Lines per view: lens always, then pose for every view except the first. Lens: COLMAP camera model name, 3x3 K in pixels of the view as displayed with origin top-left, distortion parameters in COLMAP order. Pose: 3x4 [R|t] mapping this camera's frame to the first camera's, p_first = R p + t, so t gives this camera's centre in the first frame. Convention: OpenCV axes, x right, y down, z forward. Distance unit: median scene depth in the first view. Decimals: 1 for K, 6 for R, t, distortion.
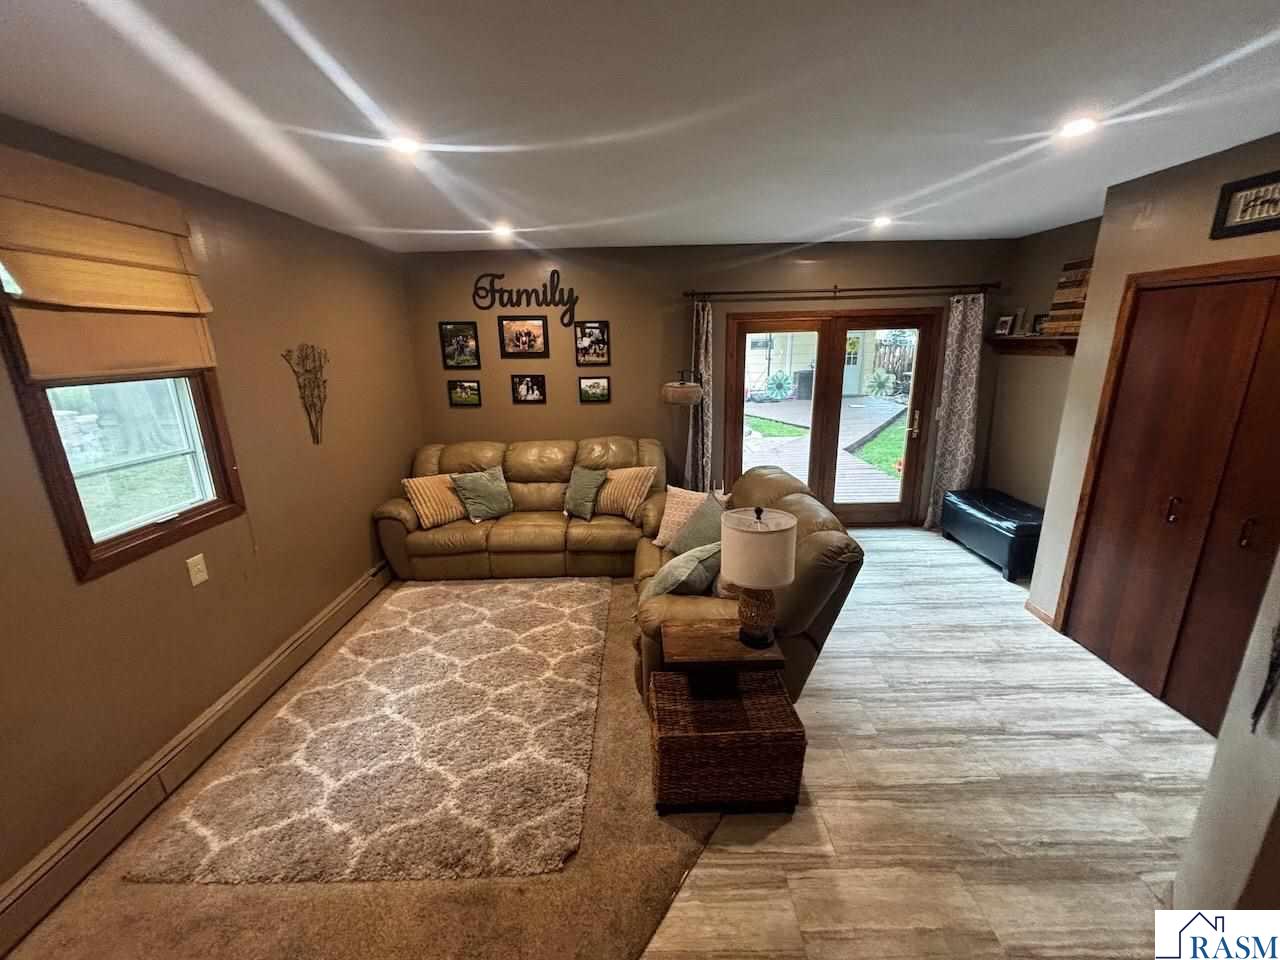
lens RADIAL K [[510.3, 0, 647.4], [0, 510.3, 483.4], [0, 0, 1]] dist [0.002324, -0.000485]
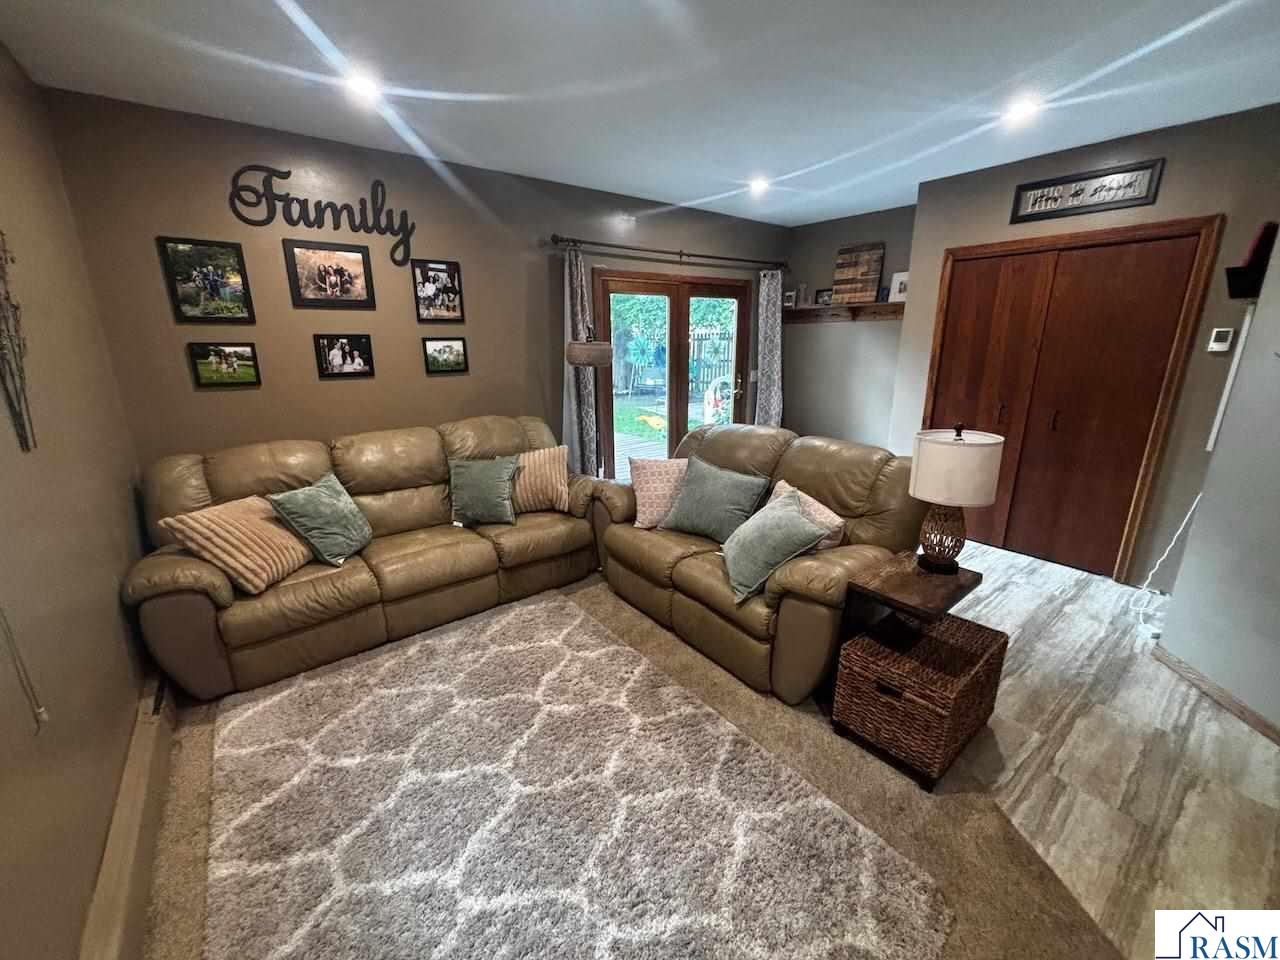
lens RADIAL K [[510.9, 0, 637.3], [0, 510.9, 481.0], [0, 0, 1]] dist [-0.006258, 0.000076]
pose [[0.793142, -0.151792, 0.589818, -0.371470], [0.158806, 0.986486, 0.040326, 0.009717], [-0.587968, 0.061682, 0.806529, 0.266681]]
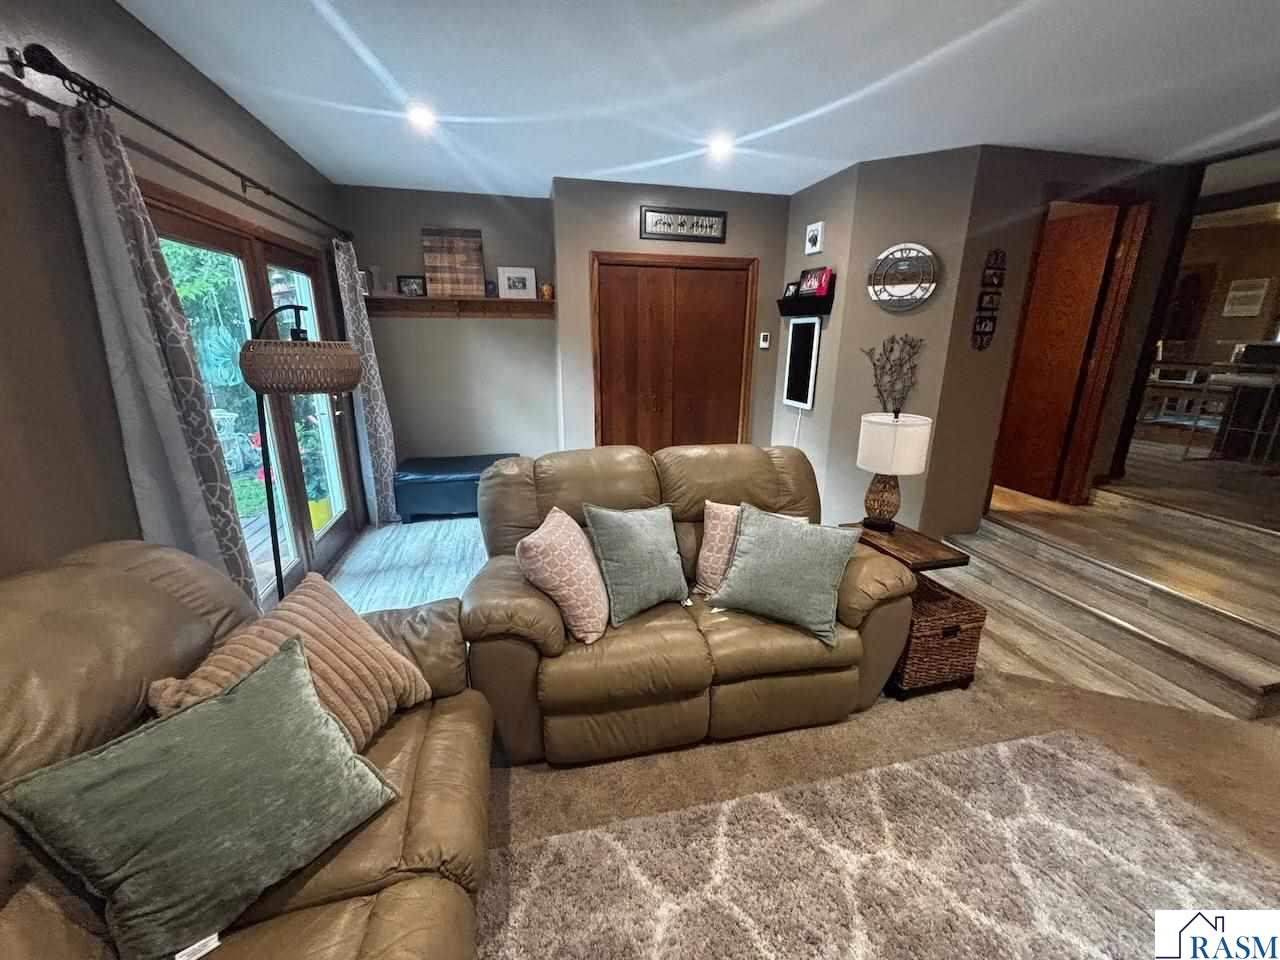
lens RADIAL K [[510.9, 0, 637.3], [0, 510.9, 481.0], [0, 0, 1]] dist [-0.006258, 0.000076]
pose [[-0.229460, -0.248409, 0.941085, -0.351047], [0.264009, 0.914750, 0.305829, -0.137402], [-0.936828, 0.318630, -0.144316, 0.789427]]
